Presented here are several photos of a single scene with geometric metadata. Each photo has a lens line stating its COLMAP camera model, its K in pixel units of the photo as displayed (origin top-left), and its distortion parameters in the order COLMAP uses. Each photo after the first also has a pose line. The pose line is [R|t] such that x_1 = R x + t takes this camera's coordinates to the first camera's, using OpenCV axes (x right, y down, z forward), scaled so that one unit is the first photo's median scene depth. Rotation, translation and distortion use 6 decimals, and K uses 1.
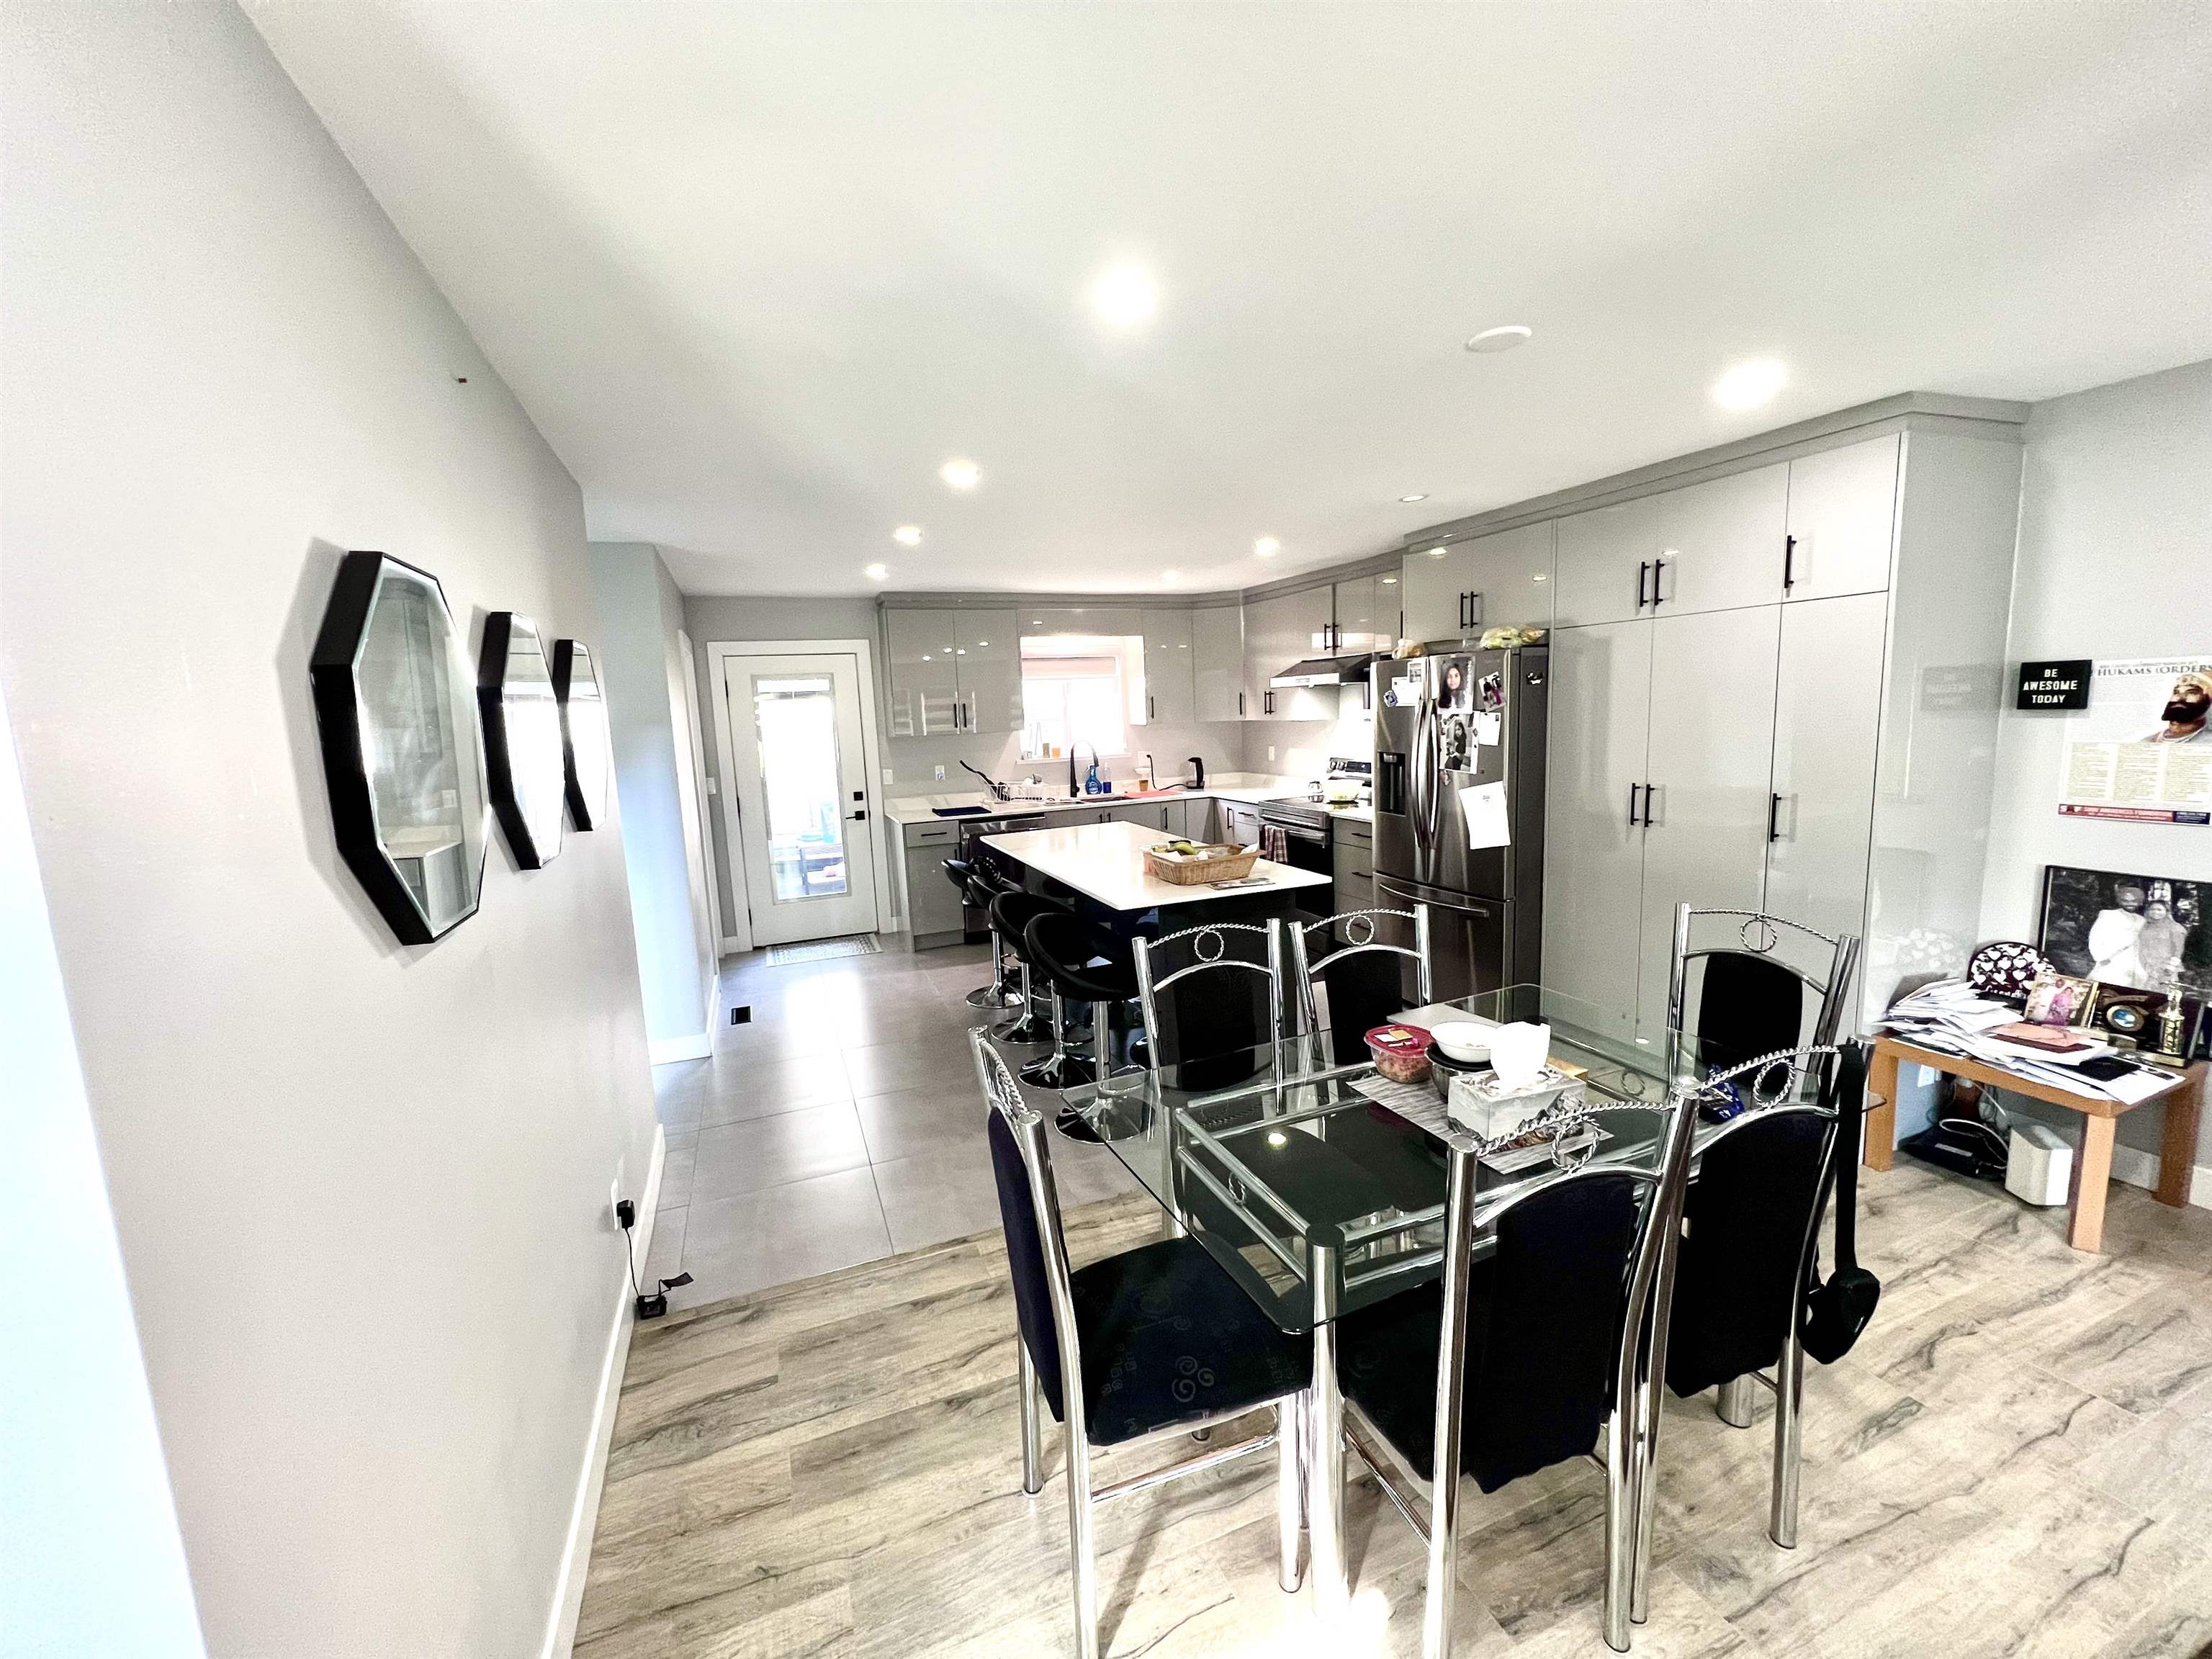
lens RADIAL K [[887.0, 0, 1109.7], [0, 887.0, 831.2], [0, 0, 1]] dist [-0.000485, 0.000443]
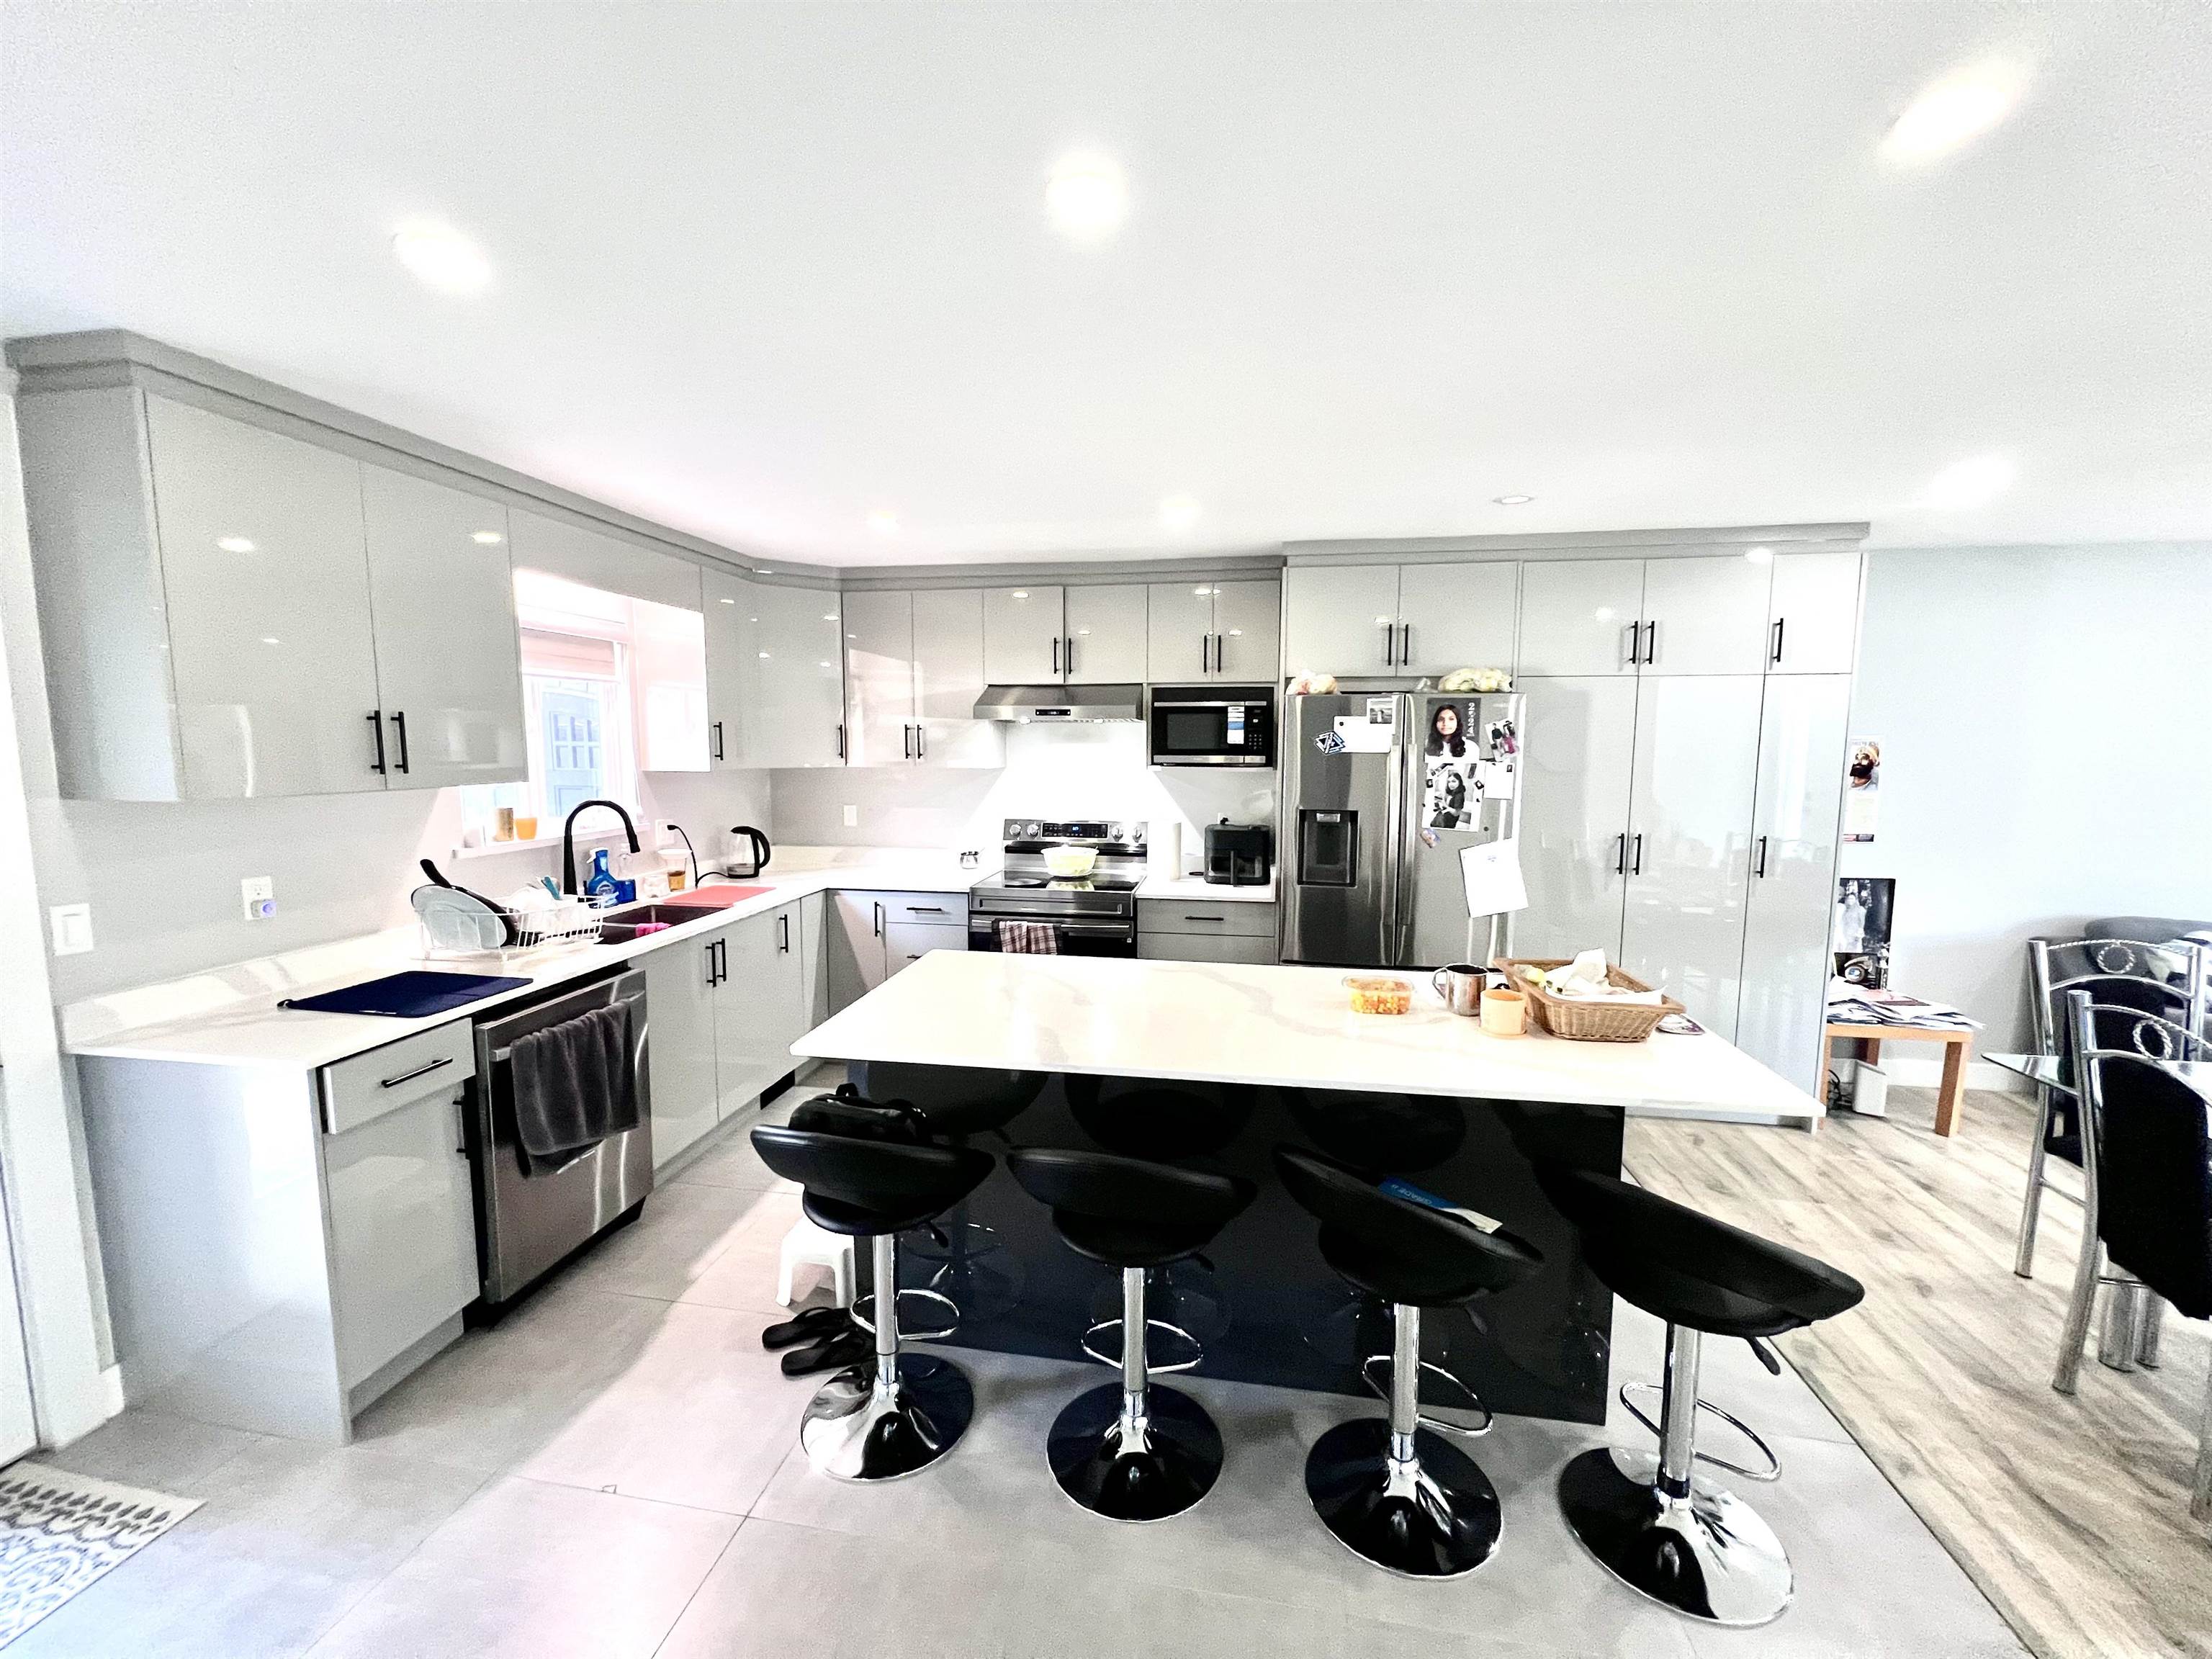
lens RADIAL K [[887.0, 0, 1104.6], [0, 887.0, 831.2], [0, 0, 1]] dist [-0.000485, 0.000443]
pose [[0.521068, -0.045240, 0.852315, -0.355410], [0.095895, 0.995375, -0.005793, -0.064384], [-0.848111, 0.084752, 0.522997, 0.576363]]
